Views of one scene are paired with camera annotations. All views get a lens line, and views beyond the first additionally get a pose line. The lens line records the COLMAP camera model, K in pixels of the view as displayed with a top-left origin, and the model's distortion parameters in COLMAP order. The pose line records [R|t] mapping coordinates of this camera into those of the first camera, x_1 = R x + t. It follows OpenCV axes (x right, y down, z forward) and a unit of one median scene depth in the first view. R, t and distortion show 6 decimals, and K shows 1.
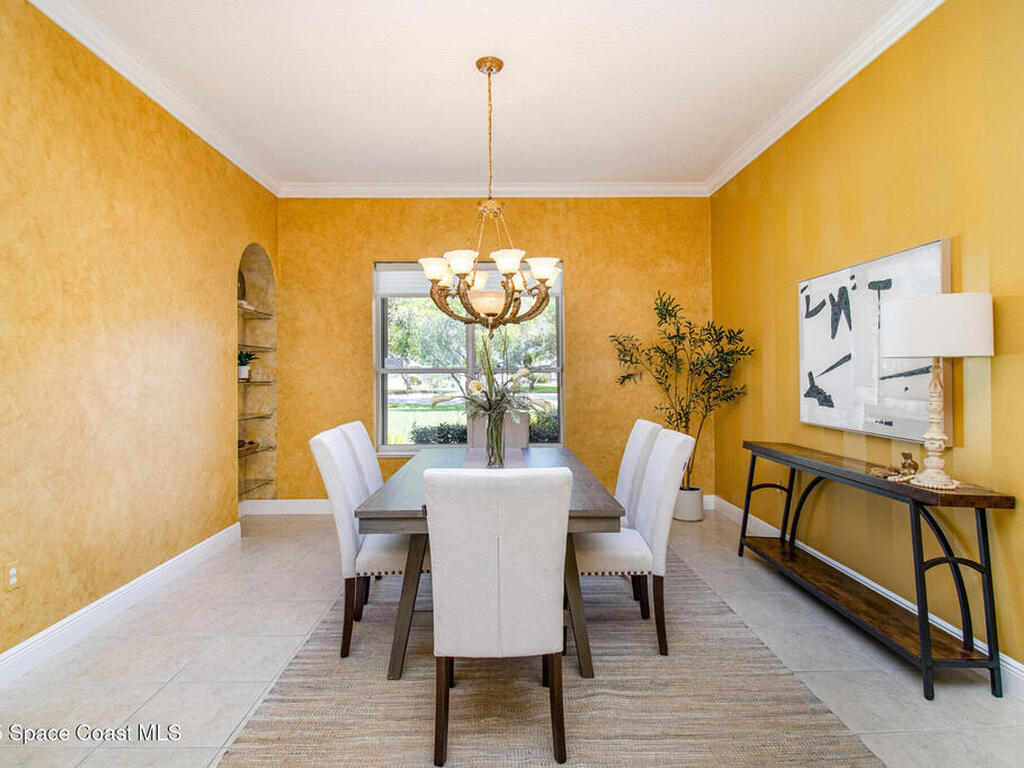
lens RADIAL K [[573.9, 0, 508.6], [0, 573.9, 378.5], [0, 0, 1]] dist [0.002097, -0.012980]
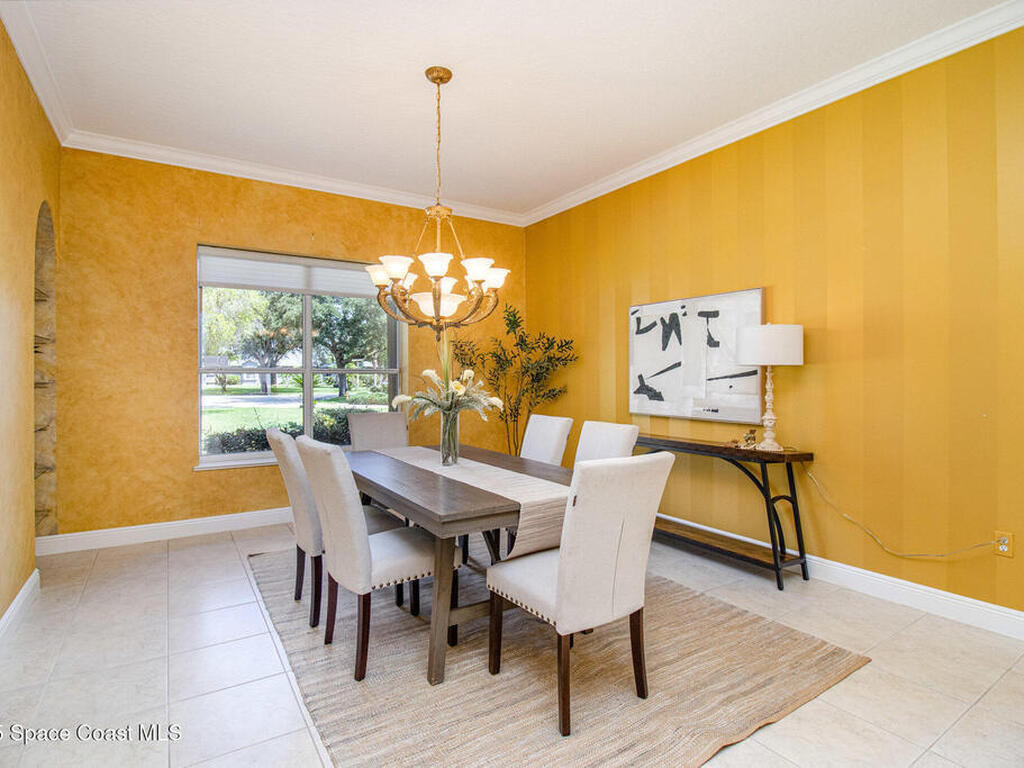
lens RADIAL K [[534.1, 0, 512.9], [0, 534.1, 381.9], [0, 0, 1]] dist [-0.008591, -0.005146]
pose [[0.850439, 0.000236, 0.526073, -0.295244], [-0.001614, 0.999996, 0.002160, 0.002162], [-0.526071, -0.002686, 0.850436, 0.080420]]
